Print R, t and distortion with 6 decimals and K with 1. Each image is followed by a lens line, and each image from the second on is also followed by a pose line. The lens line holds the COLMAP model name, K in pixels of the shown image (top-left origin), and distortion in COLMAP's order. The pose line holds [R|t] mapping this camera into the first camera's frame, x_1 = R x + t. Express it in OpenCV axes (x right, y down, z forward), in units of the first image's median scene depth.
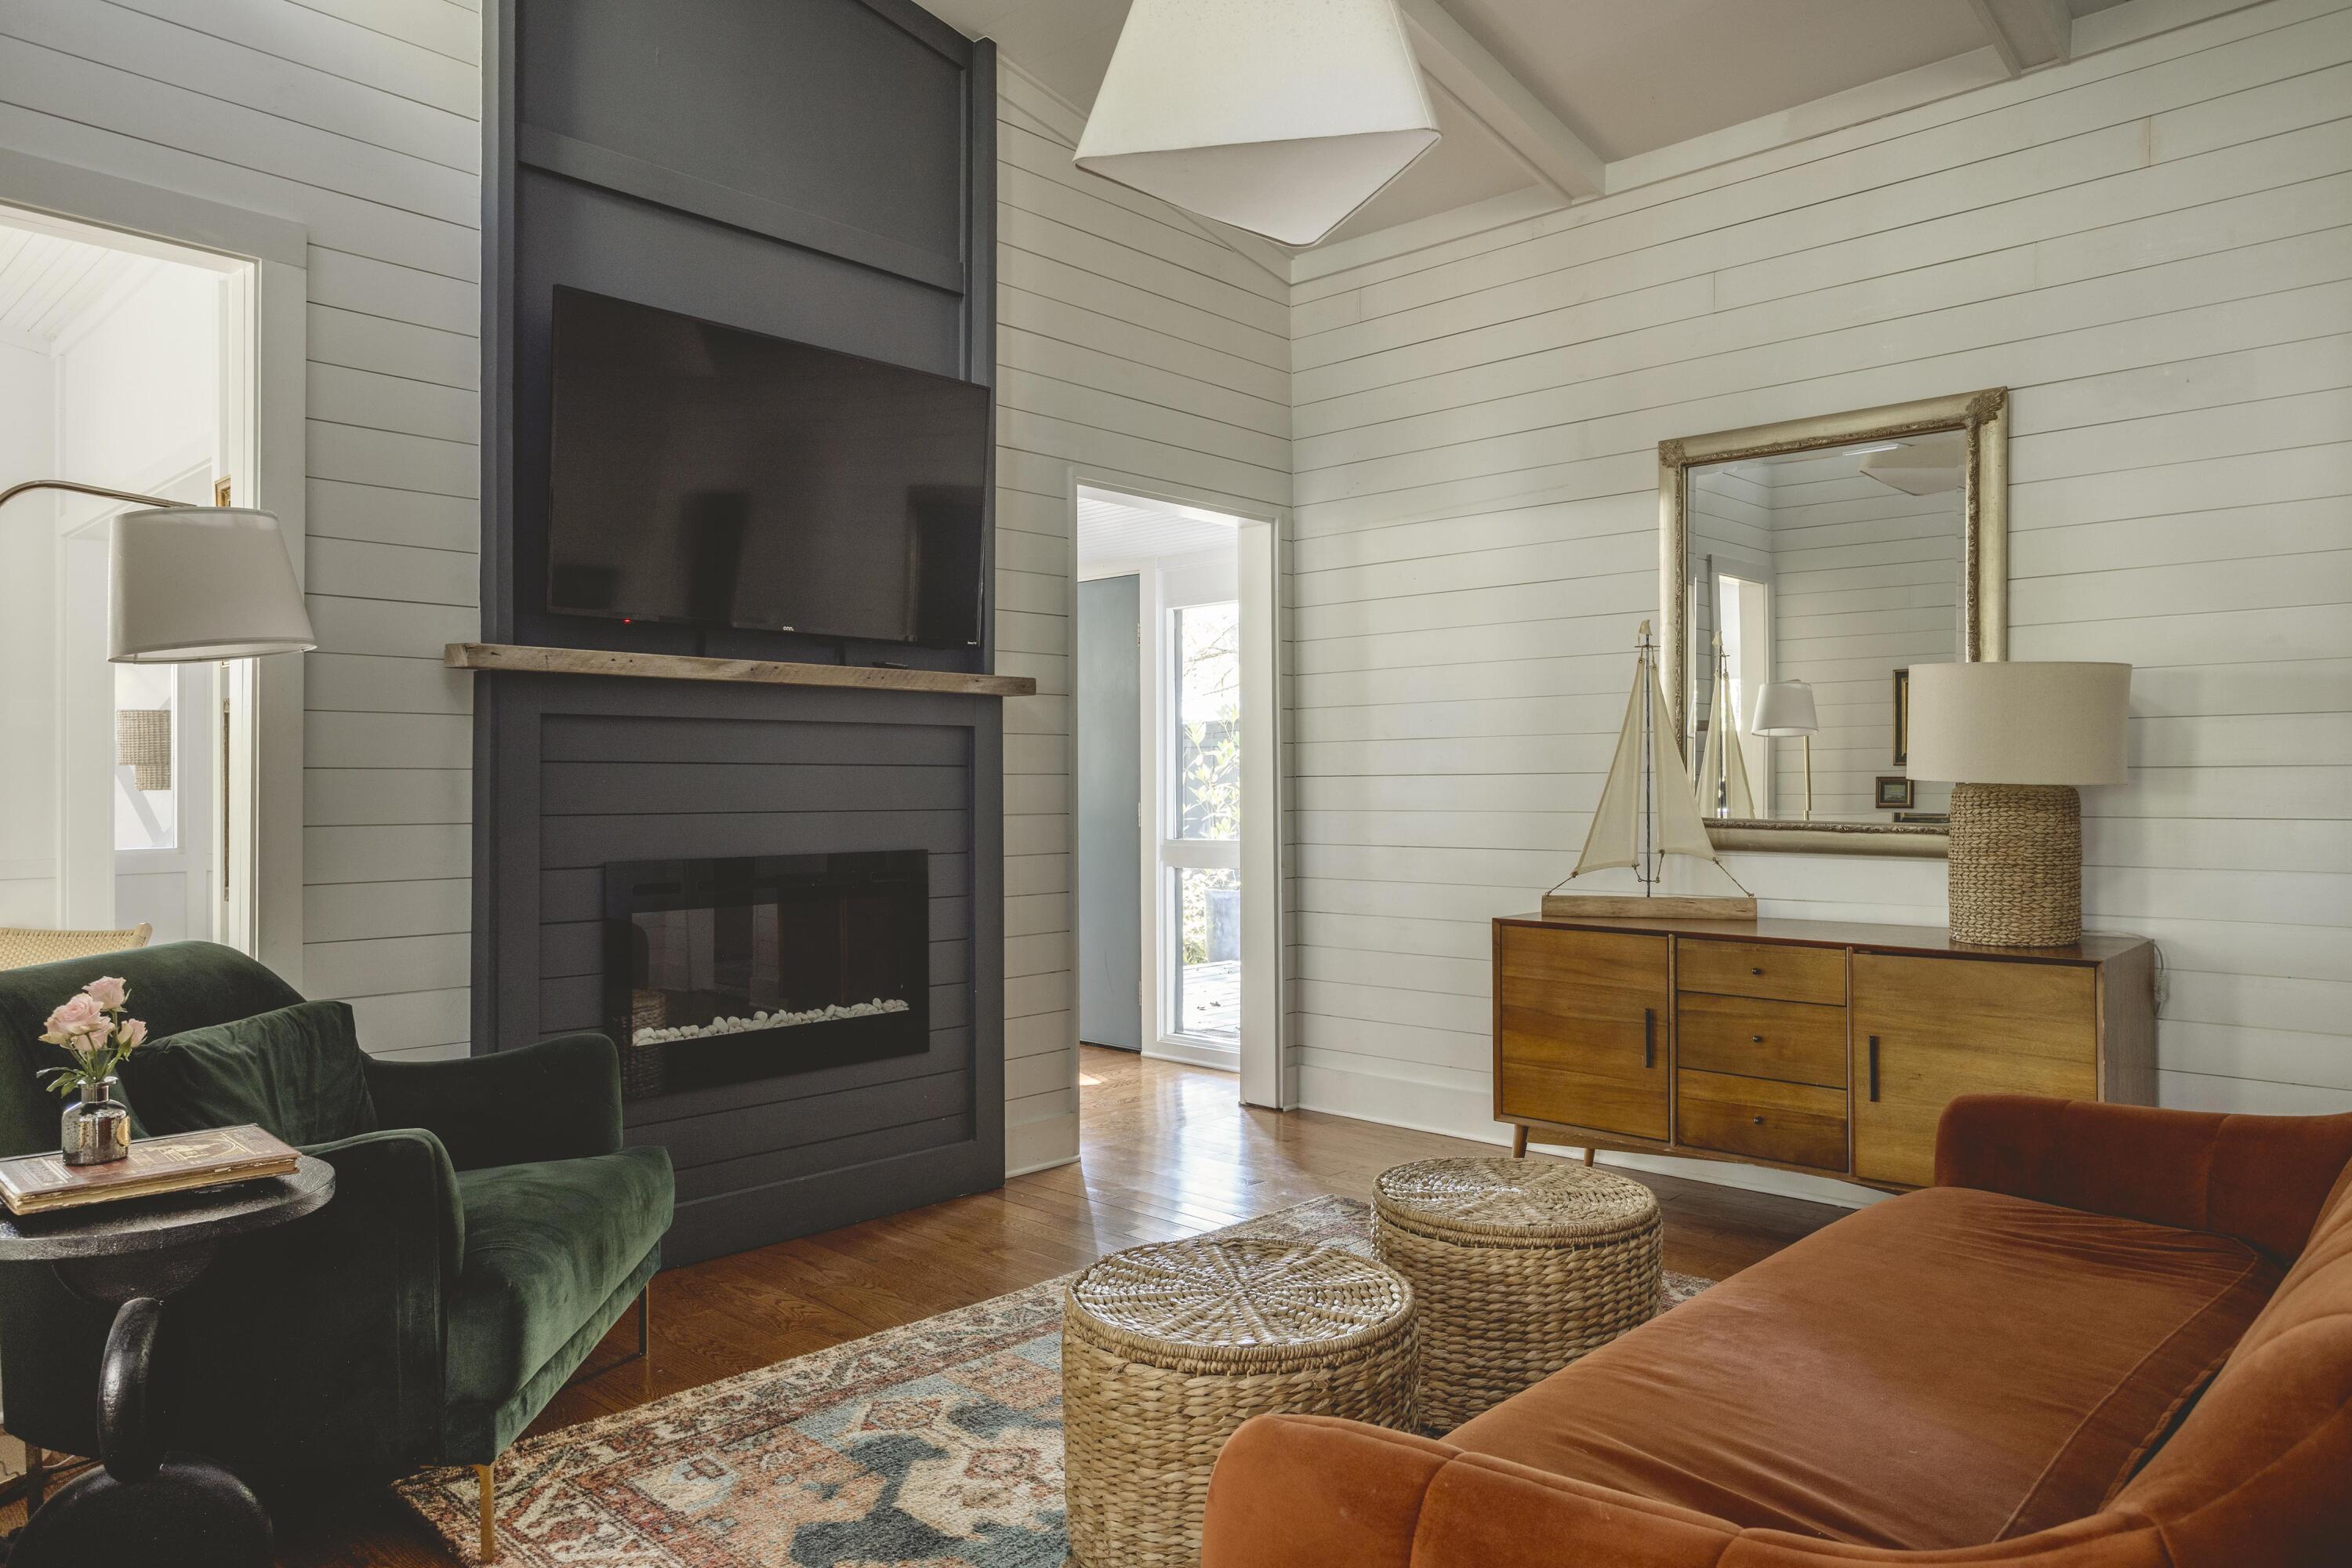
lens RADIAL K [[1522.1, 0, 1176.0], [0, 1522.1, 784.0], [0, 0, 1]] dist [0.001009, 0.000173]
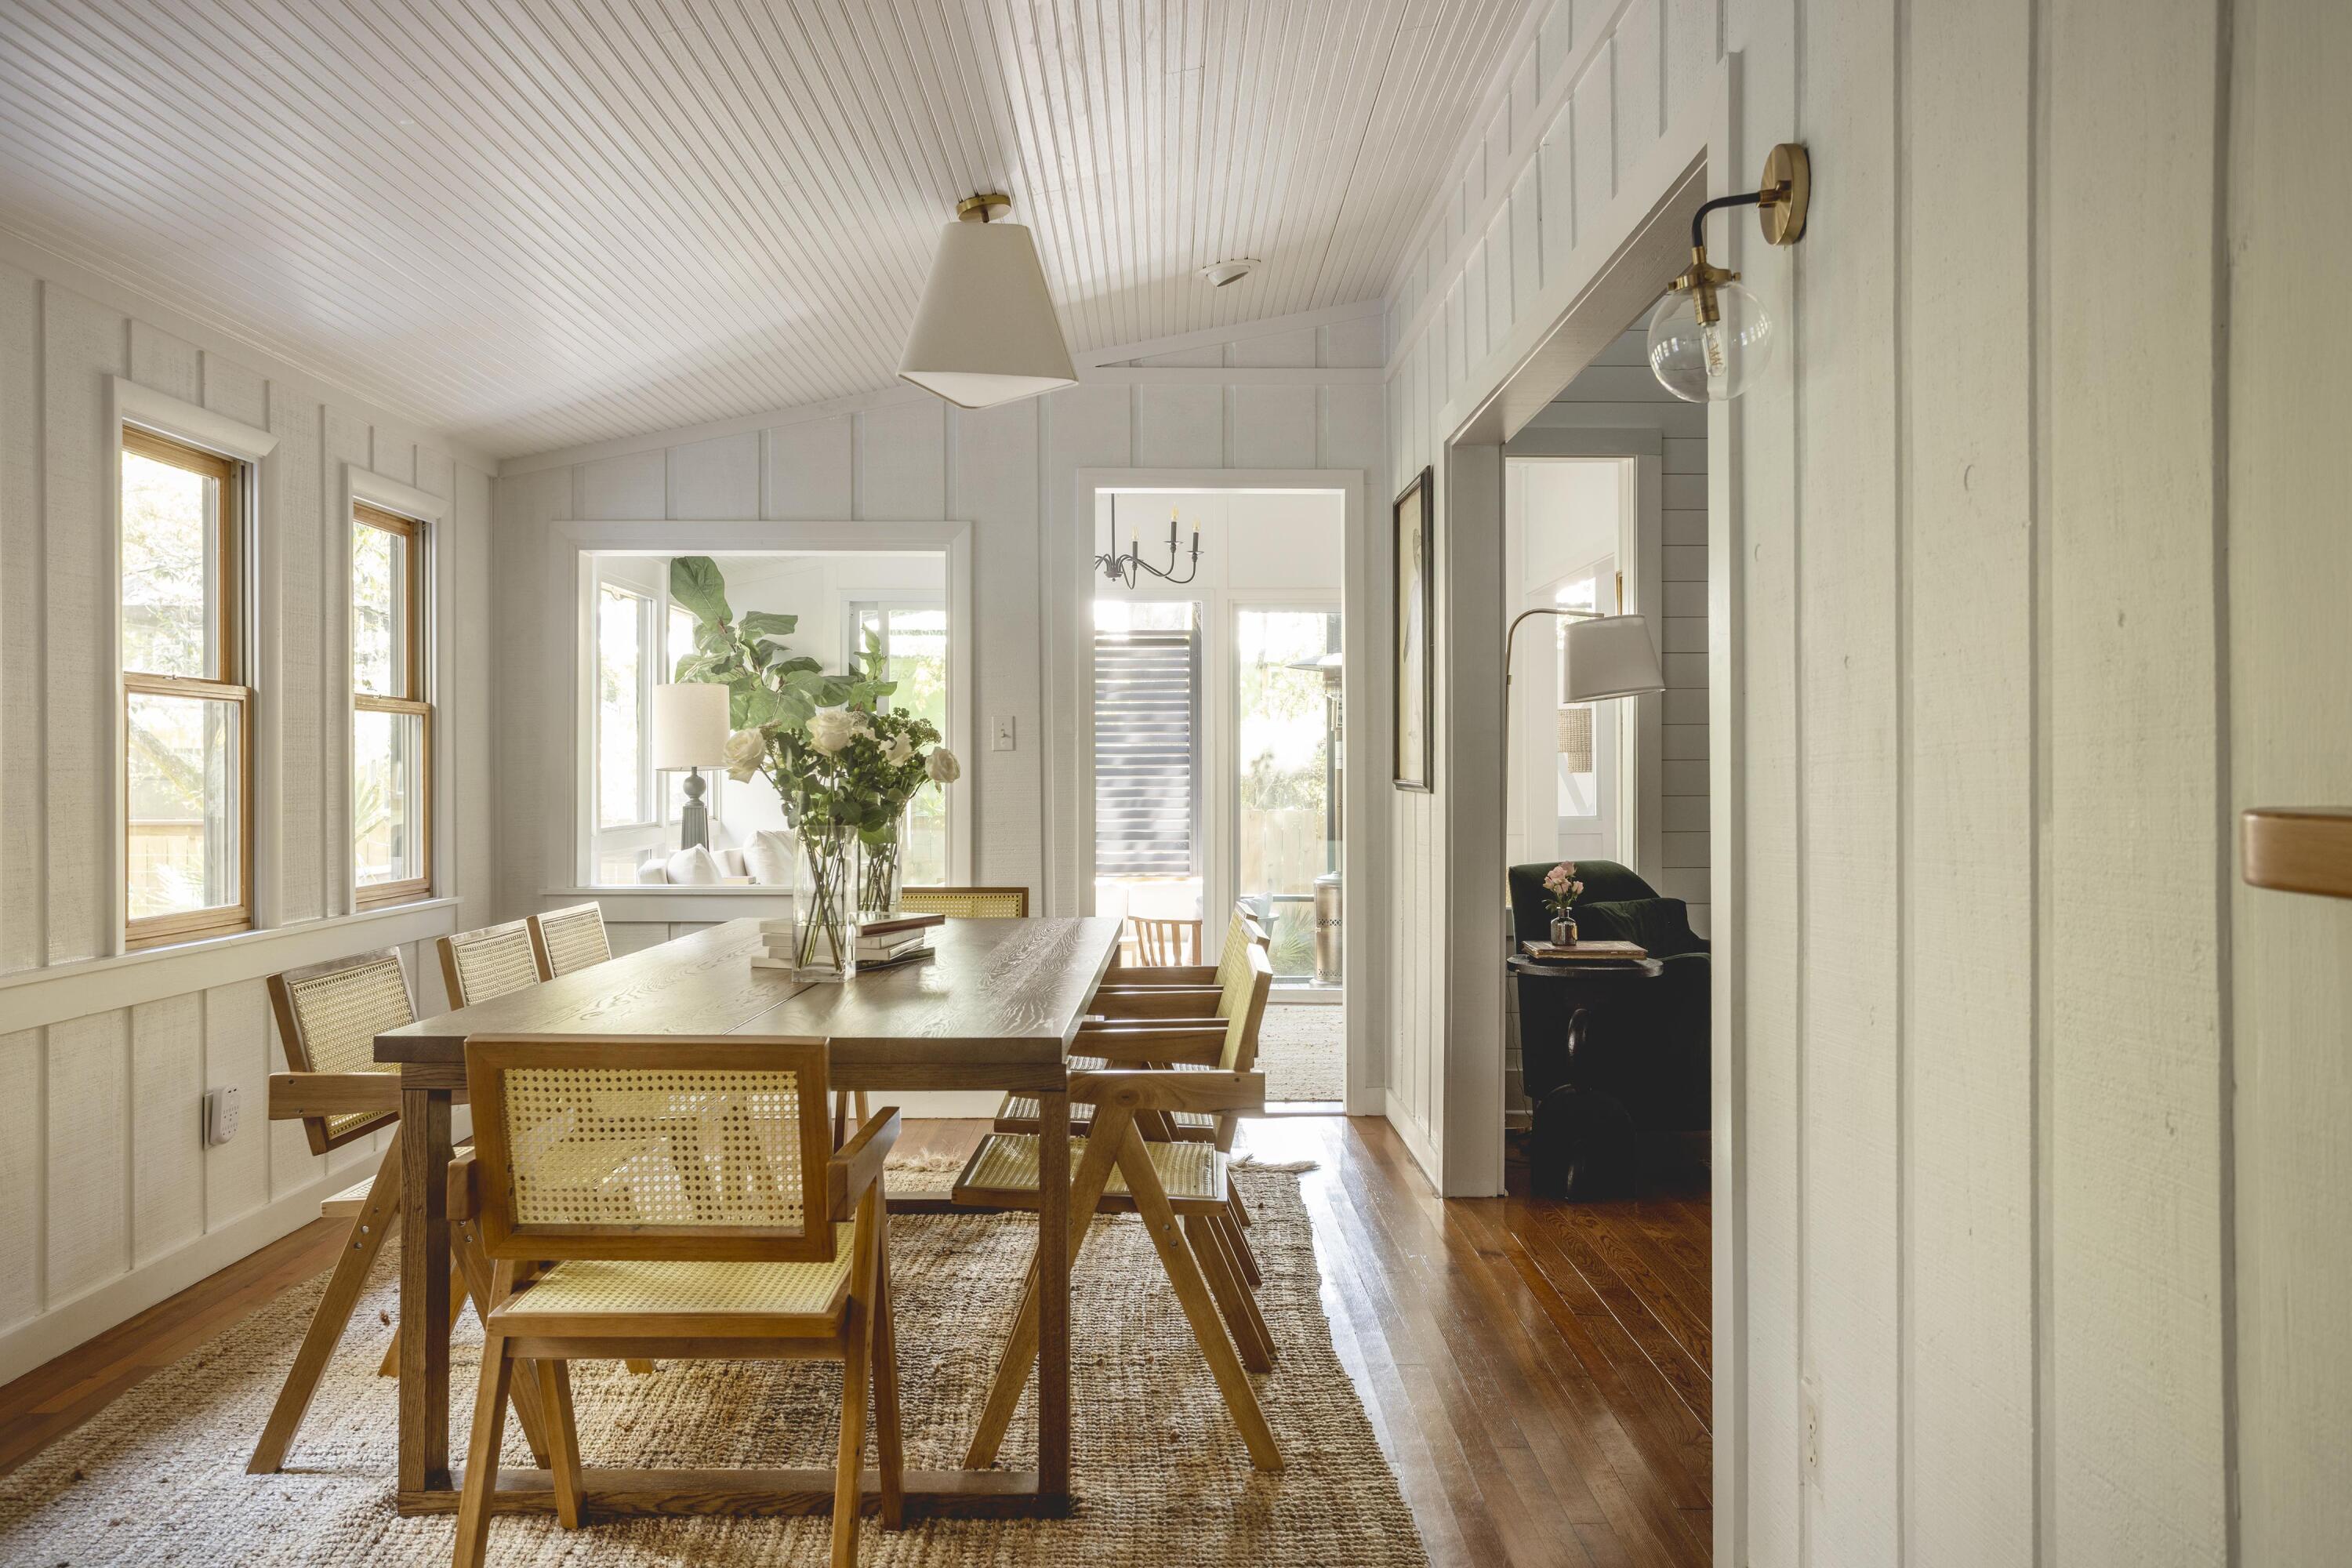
lens RADIAL K [[1882.9, 0, 1176.0], [0, 1882.9, 784.0], [0, 0, 1]] dist [0.002287, 0.000280]
pose [[0.696333, 0.002368, -0.717715, 0.599301], [0.006405, 0.999934, 0.009513, -0.008019], [0.717690, -0.011221, 0.696272, -0.910170]]
